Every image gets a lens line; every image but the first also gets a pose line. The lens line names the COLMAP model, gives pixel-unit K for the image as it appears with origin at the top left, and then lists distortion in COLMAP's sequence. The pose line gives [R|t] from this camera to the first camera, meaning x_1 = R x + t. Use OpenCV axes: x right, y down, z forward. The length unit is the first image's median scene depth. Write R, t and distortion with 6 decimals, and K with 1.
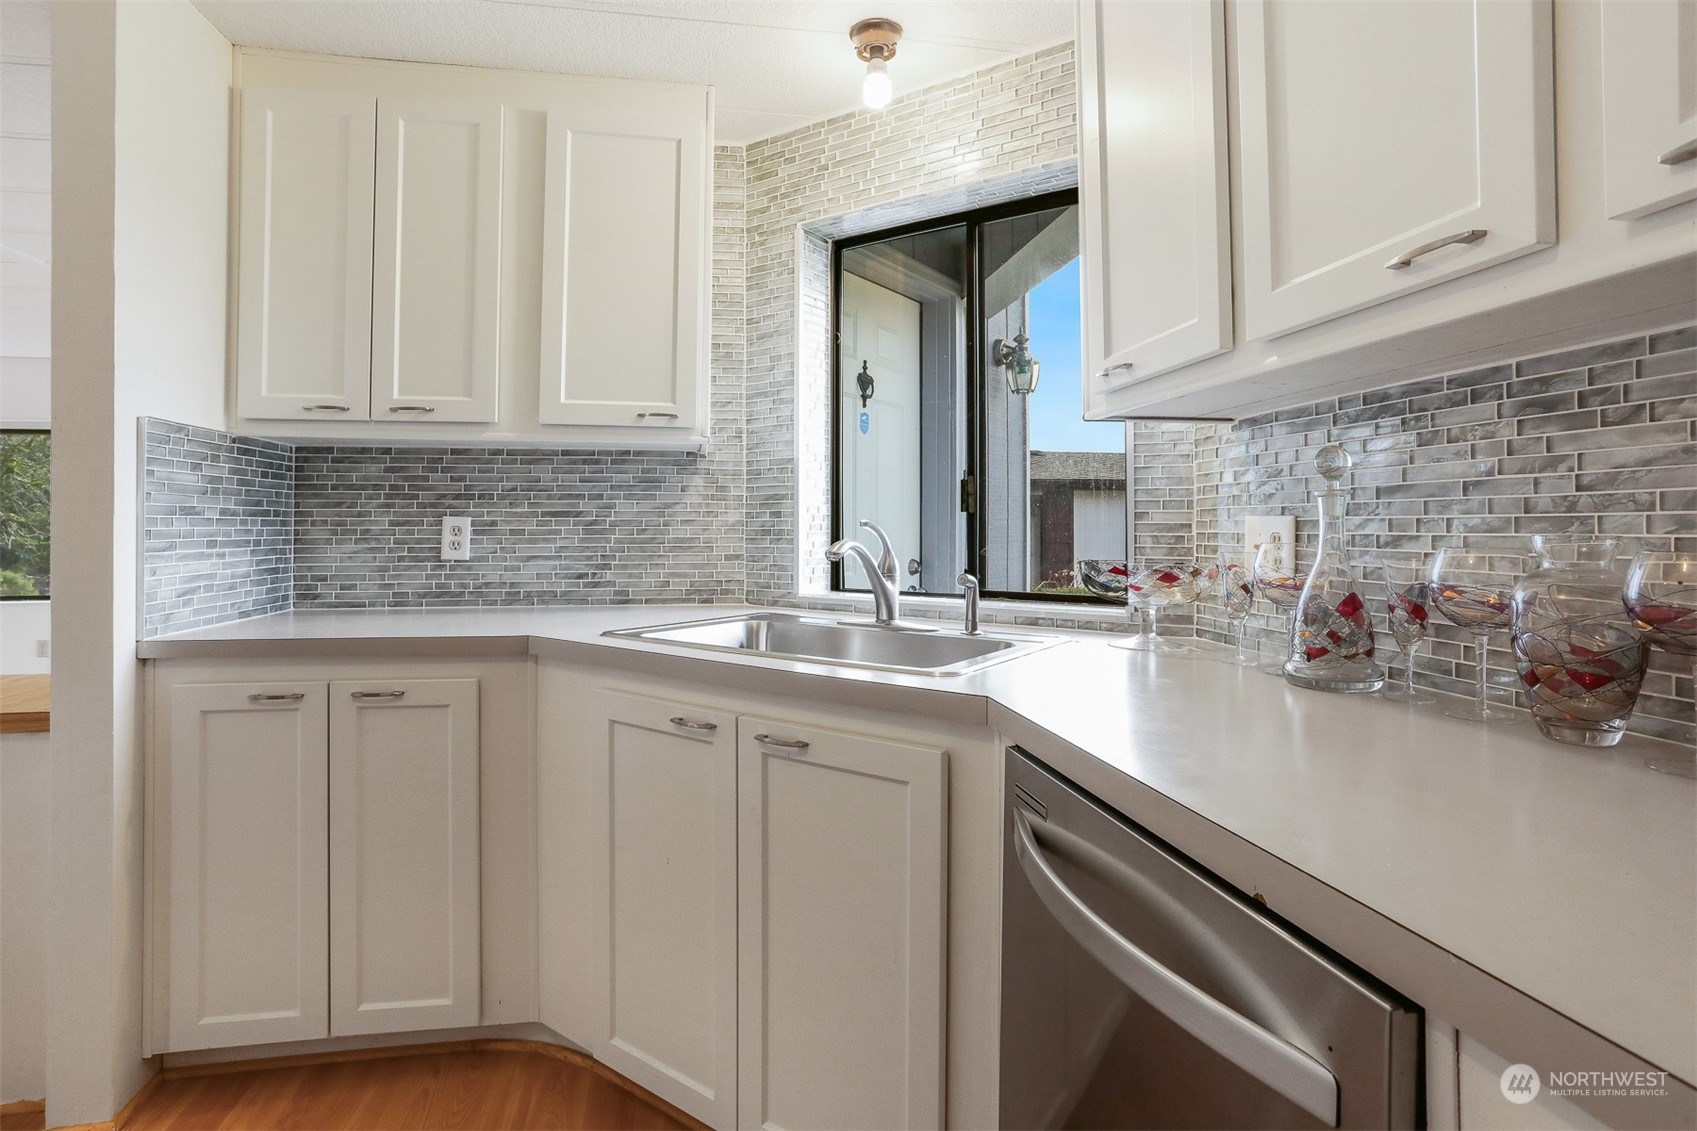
lens RADIAL K [[832.3, 0, 815.1], [0, 832.3, 525.4], [0, 0, 1]] dist [-0.056895, 0.034672]
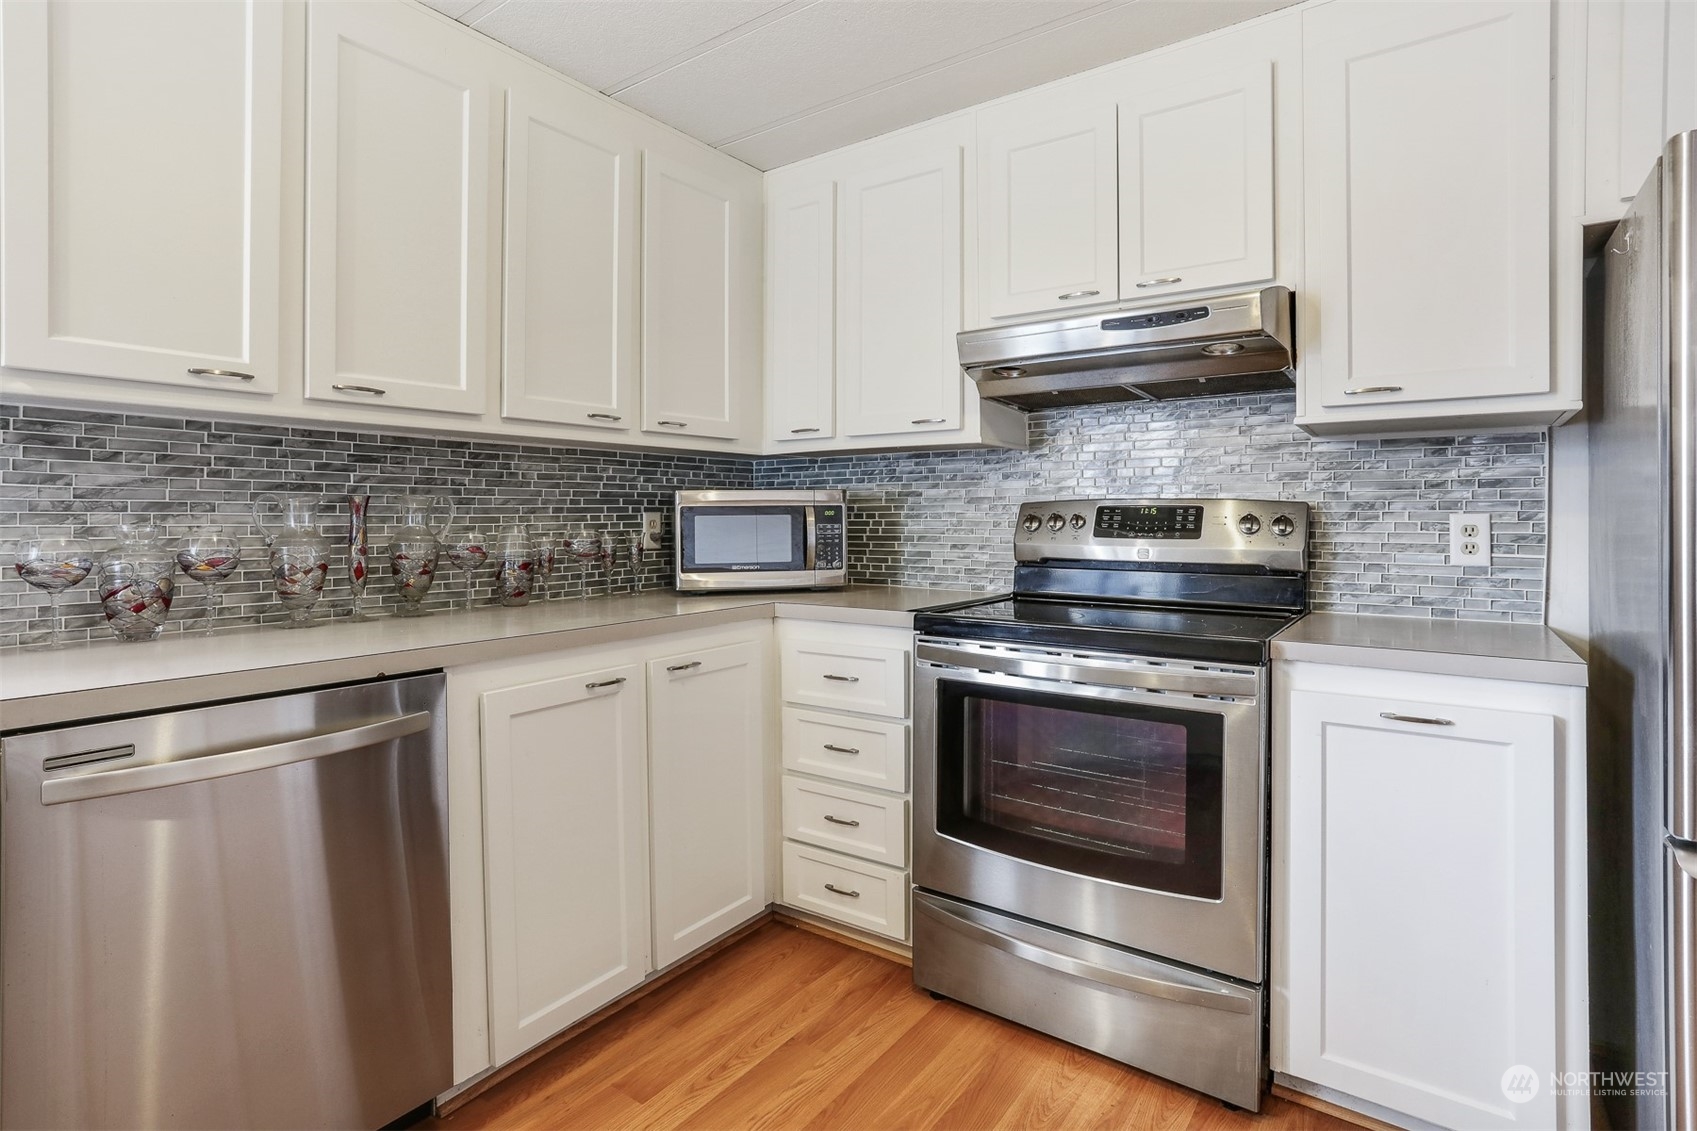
lens RADIAL K [[832.3, 0, 815.1], [0, 832.3, 525.4], [0, 0, 1]] dist [-0.056895, 0.034672]
pose [[-0.692853, -0.002846, 0.721073, -1.177305], [-0.001958, 0.999996, 0.002065, 0.005114], [-0.721076, 0.000019, -0.692856, 1.004055]]
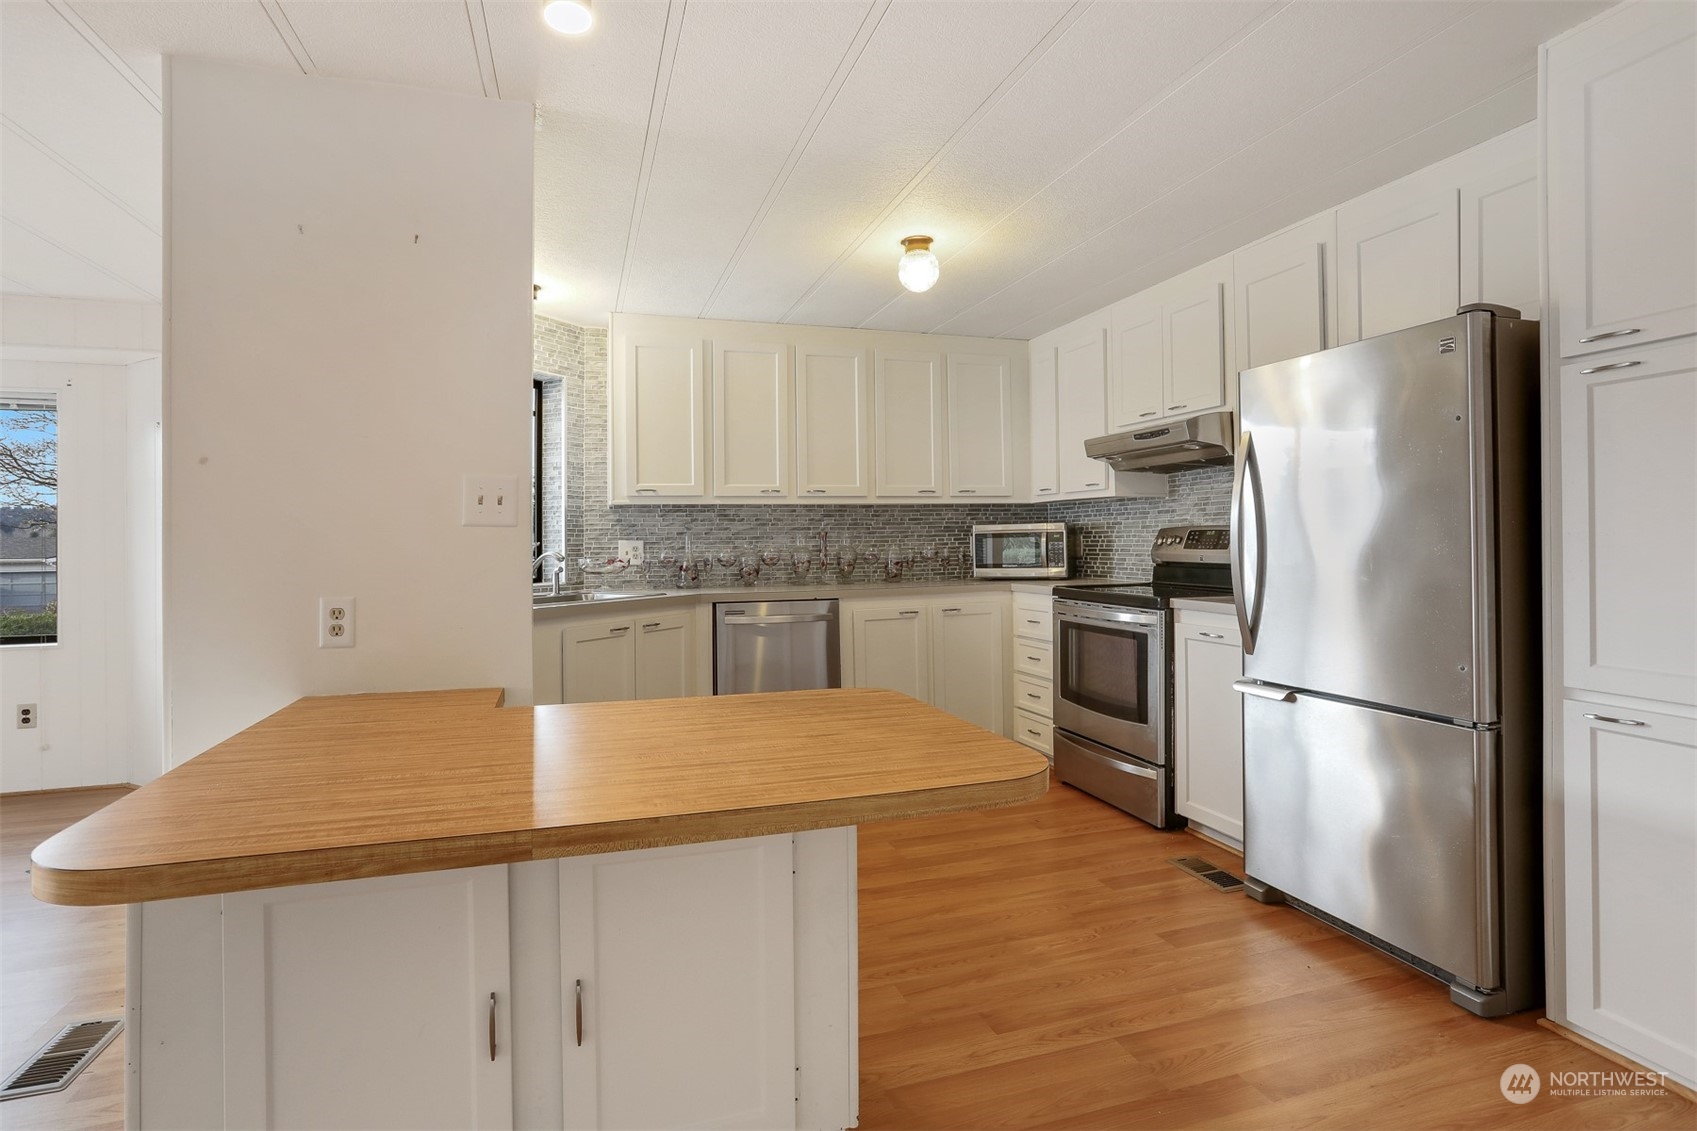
lens RADIAL K [[856.4, 0, 858.7], [0, 856.4, 558.0], [0, 0, 1]] dist [-0.056330, 0.038682]
pose [[-0.158472, -0.017092, 0.987216, -3.676231], [0.006850, 0.999807, 0.018409, 0.000237], [-0.987340, 0.009680, -0.158324, 1.004814]]
